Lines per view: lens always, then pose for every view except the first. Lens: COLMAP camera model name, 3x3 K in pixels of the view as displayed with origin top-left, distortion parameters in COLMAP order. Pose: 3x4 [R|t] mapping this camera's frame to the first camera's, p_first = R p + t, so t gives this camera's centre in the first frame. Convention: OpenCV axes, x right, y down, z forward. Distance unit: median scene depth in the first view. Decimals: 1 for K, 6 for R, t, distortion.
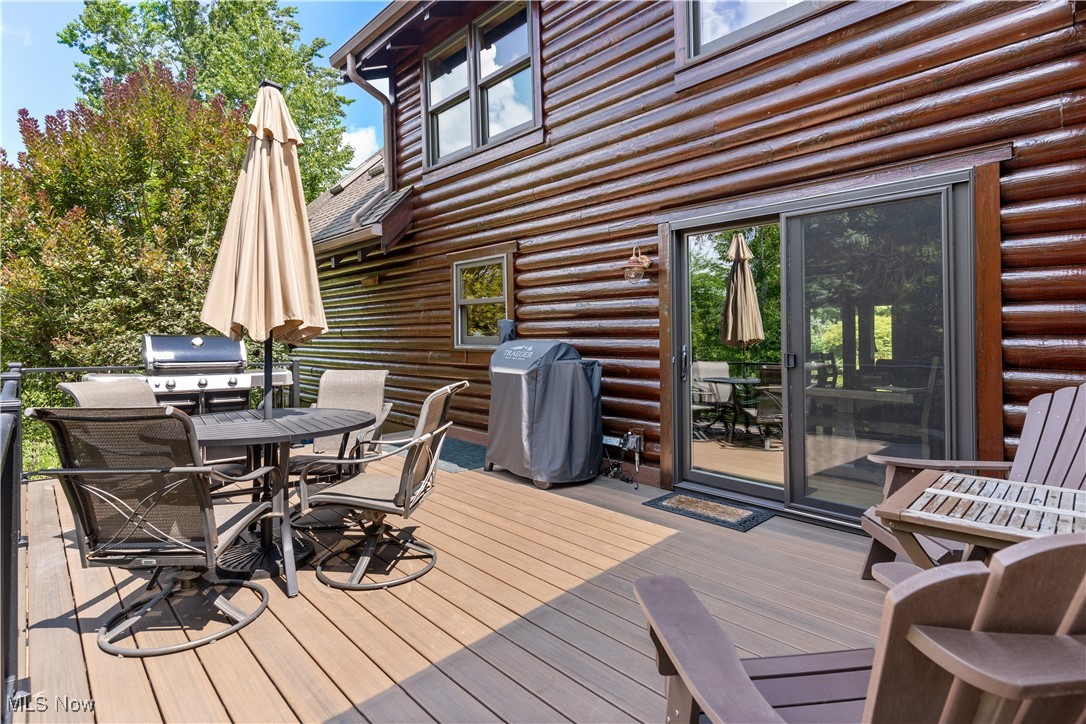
lens RADIAL K [[512.0, 0, 542.7], [0, 512.0, 357.7], [0, 0, 1]] dist [0.001553, 0.000211]
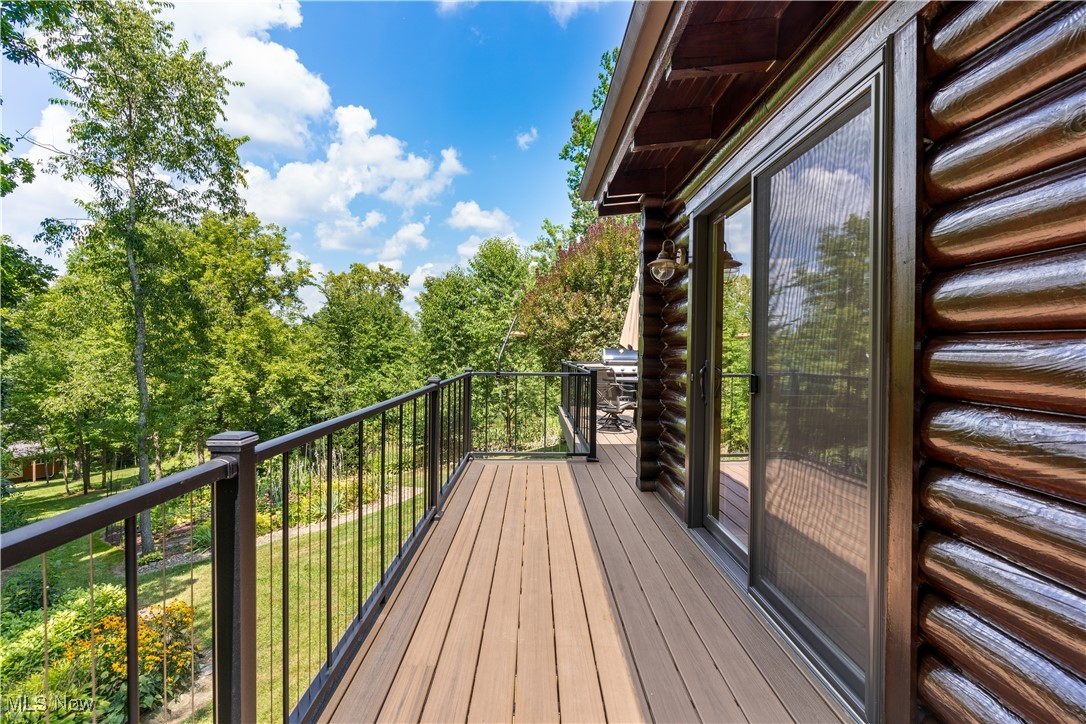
lens RADIAL K [[512.0, 0, 542.4], [0, 512.0, 360.1], [0, 0, 1]] dist [0.001553, 0.000211]
pose [[0.717718, 0.009495, -0.696269, 0.505858], [-0.018232, 0.999820, -0.005158, 0.019760], [0.696095, 0.016396, 0.717763, -0.672785]]
